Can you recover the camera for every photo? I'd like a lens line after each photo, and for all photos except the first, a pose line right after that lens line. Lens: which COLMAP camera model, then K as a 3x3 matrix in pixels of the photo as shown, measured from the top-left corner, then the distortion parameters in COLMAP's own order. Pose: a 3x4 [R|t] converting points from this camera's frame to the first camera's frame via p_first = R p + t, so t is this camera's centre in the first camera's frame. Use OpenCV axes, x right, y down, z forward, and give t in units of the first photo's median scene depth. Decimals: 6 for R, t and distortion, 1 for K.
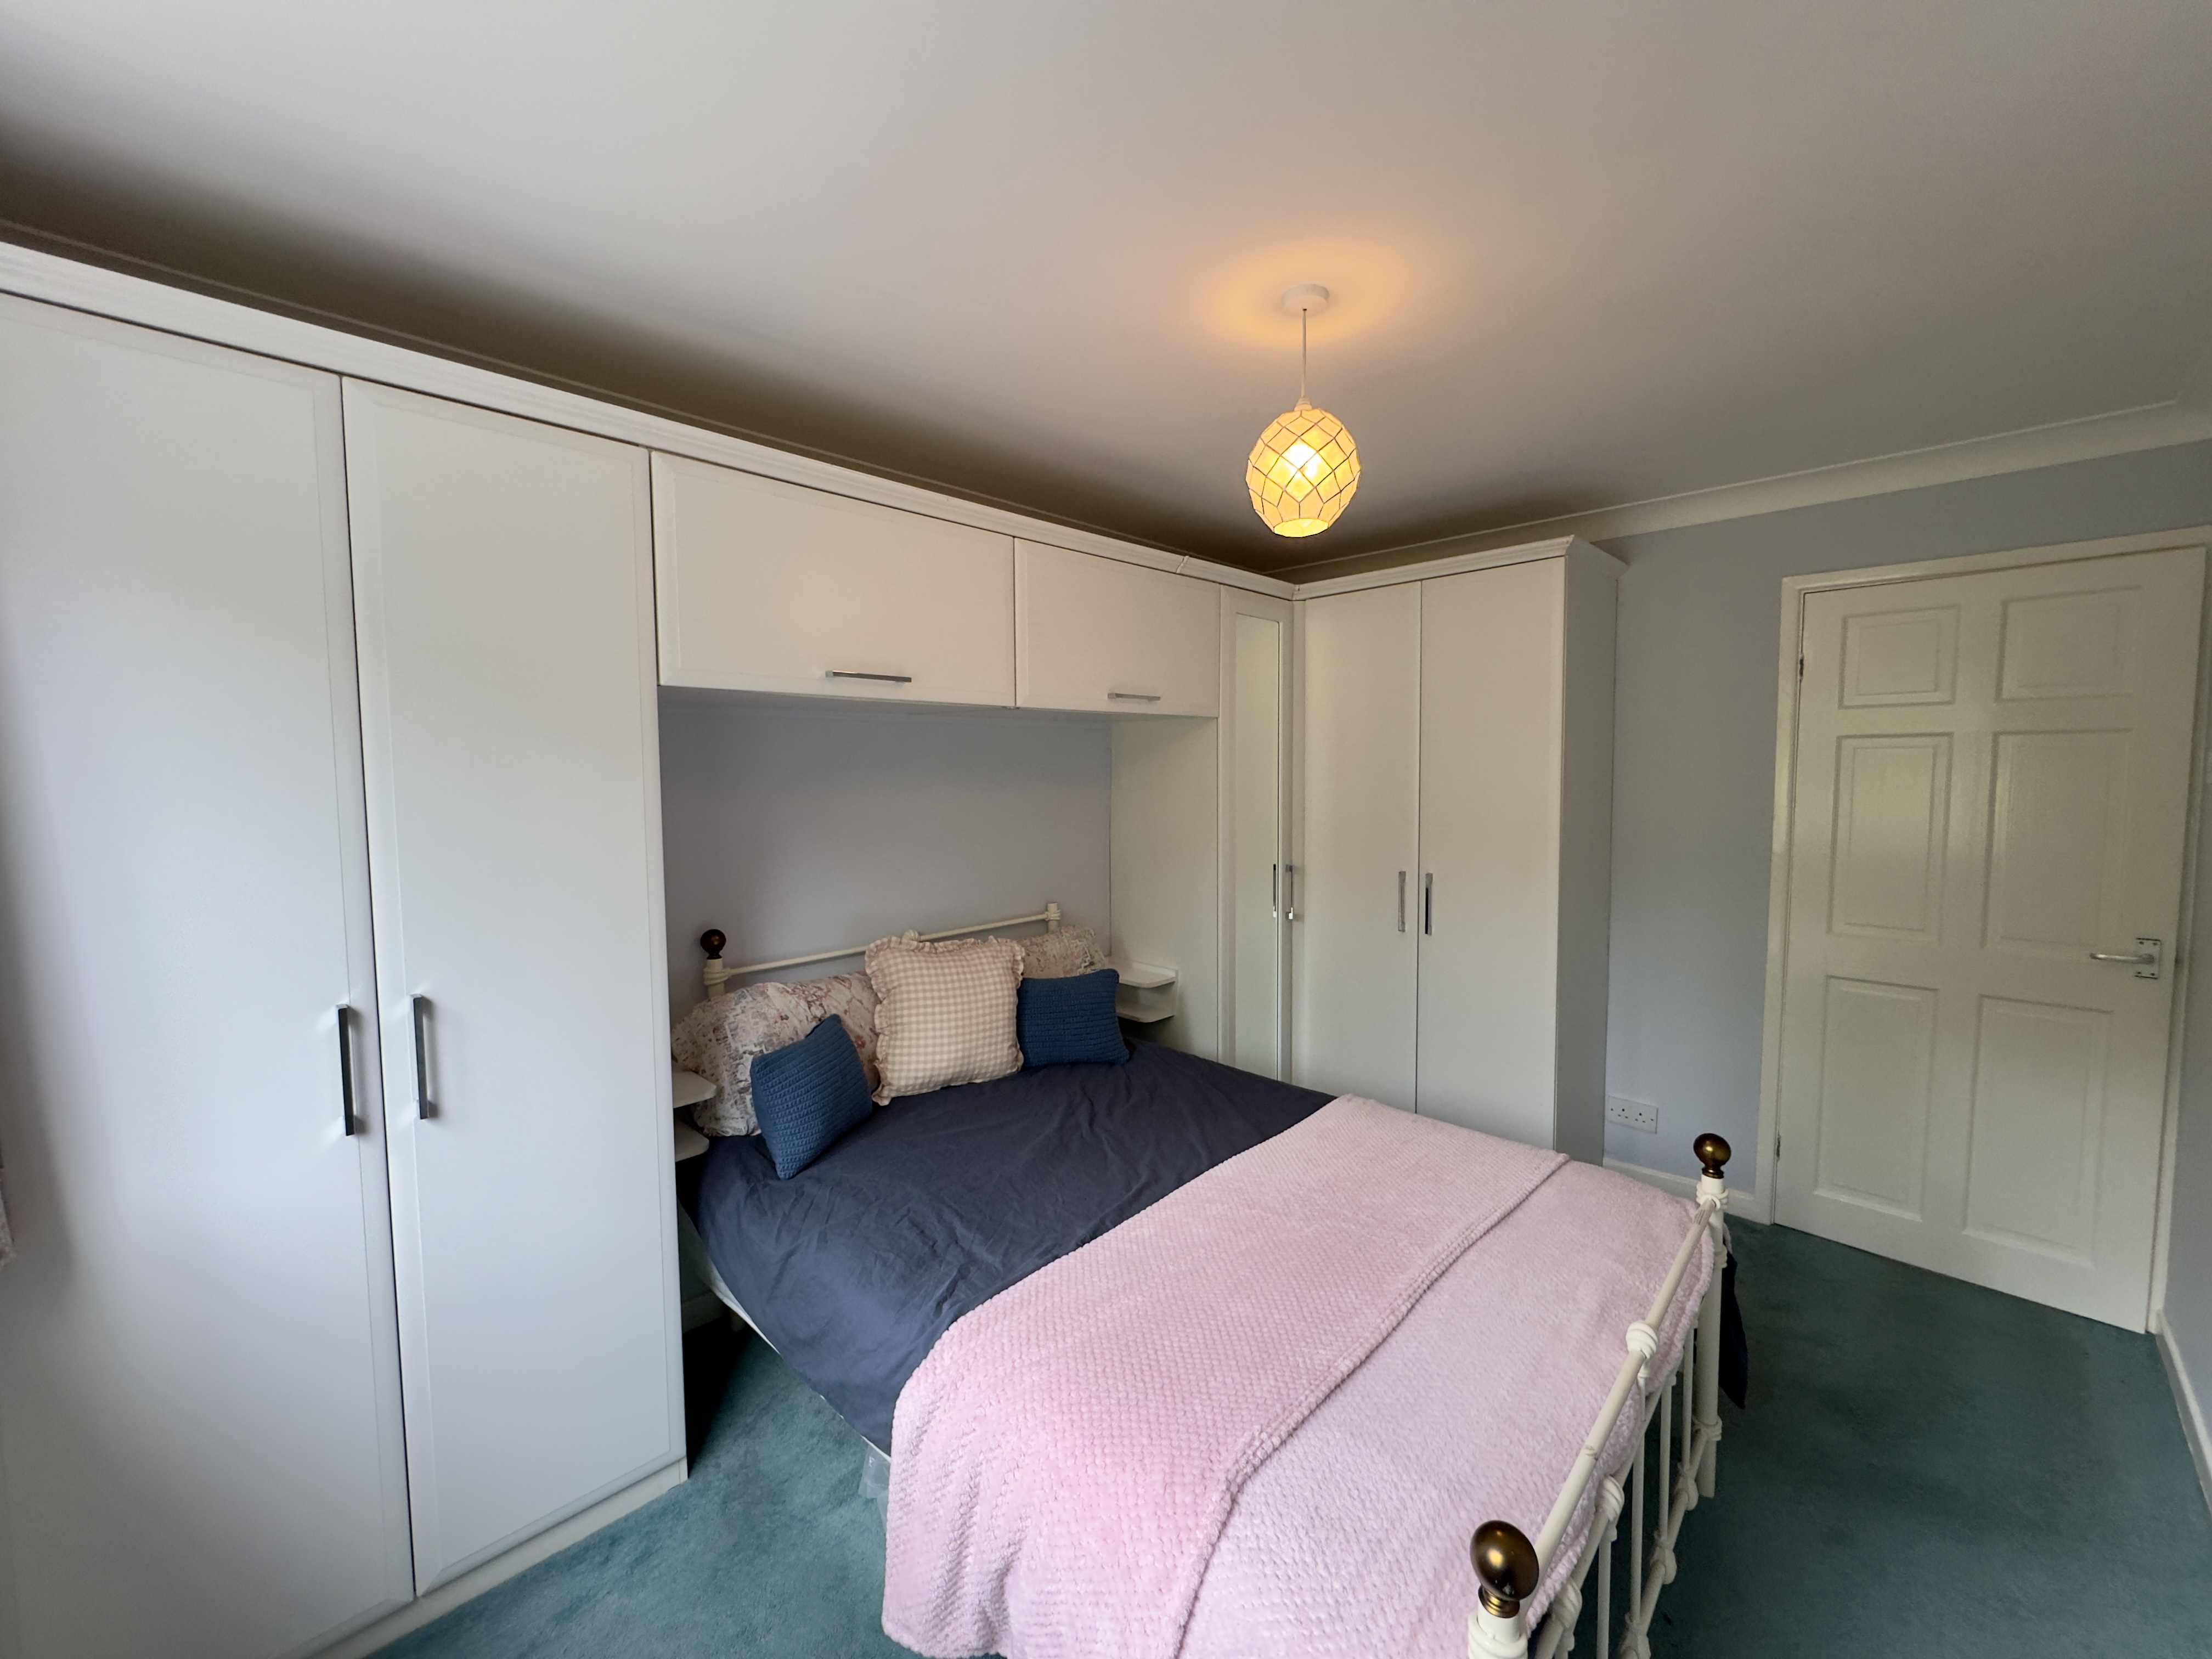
lens RADIAL K [[881.3, 0, 1114.3], [0, 881.3, 824.3], [0, 0, 1]] dist [-0.001314, -0.000436]
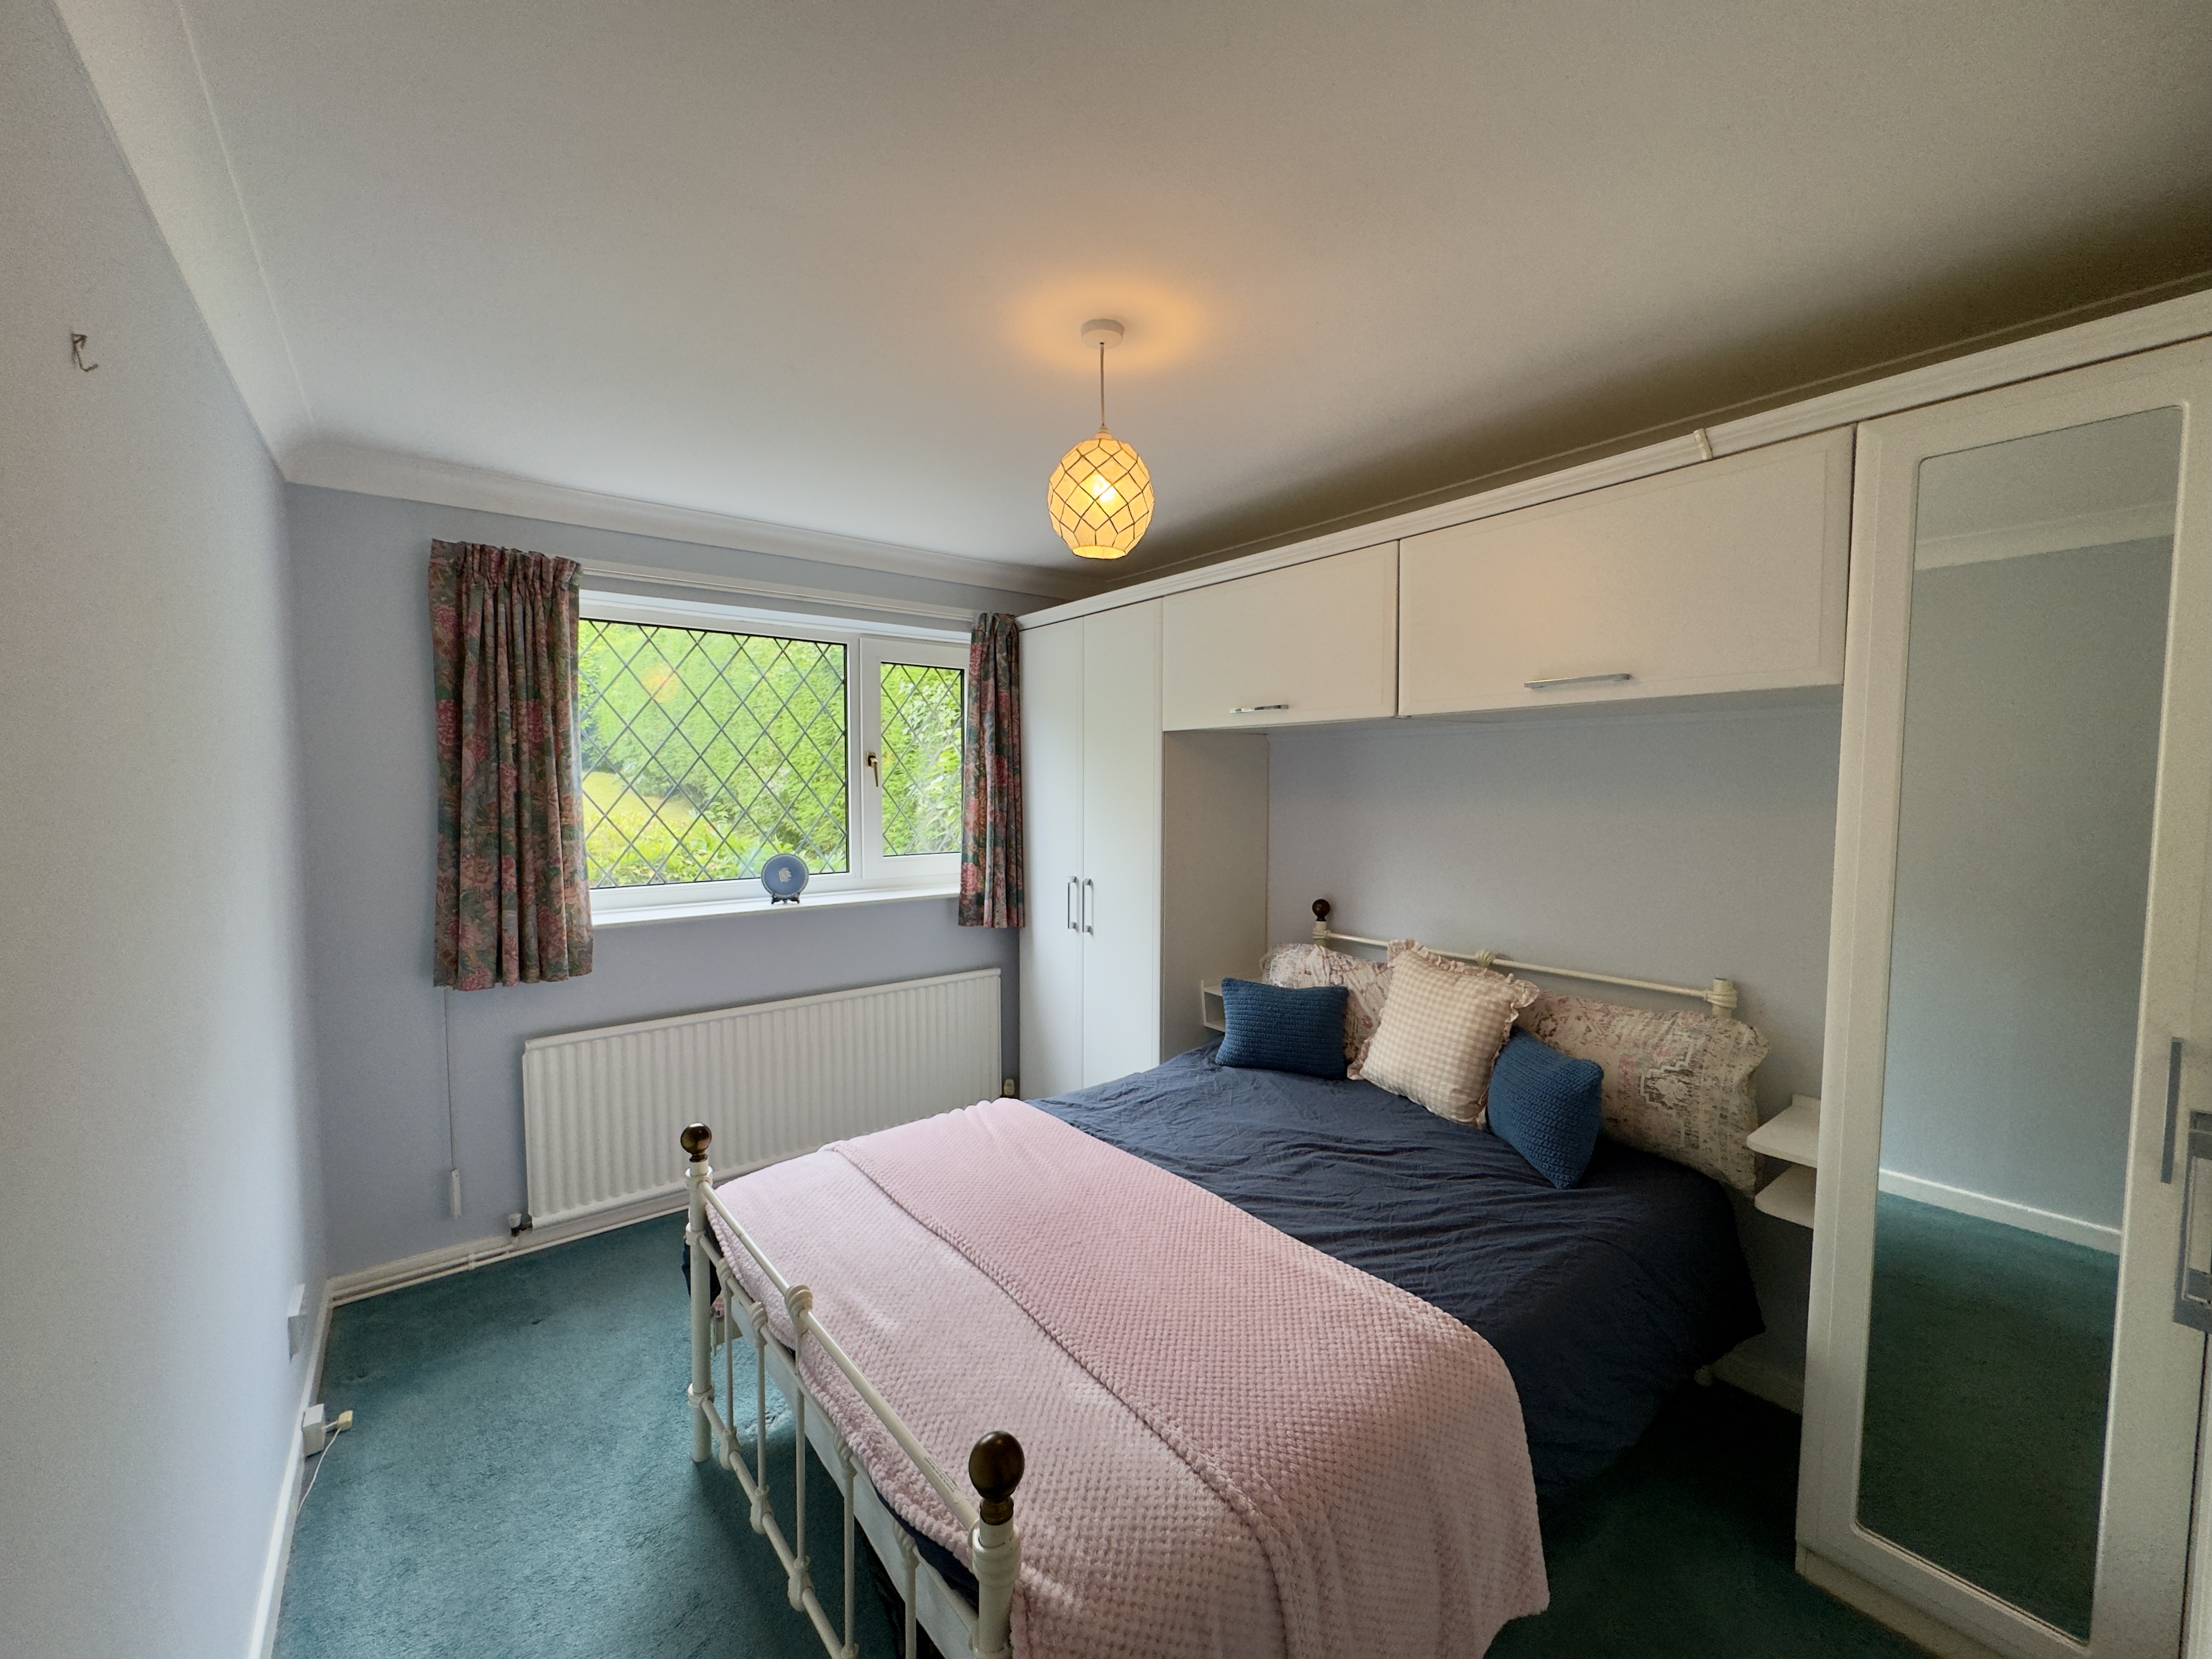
lens RADIAL K [[881.3, 0, 1115.4], [0, 881.3, 831.7], [0, 0, 1]] dist [-0.001314, -0.000436]
pose [[-0.110830, 0.064479, -0.991746, 0.890224], [-0.068491, 0.995025, 0.072346, -0.057646], [0.991477, 0.075943, -0.105863, 0.811892]]
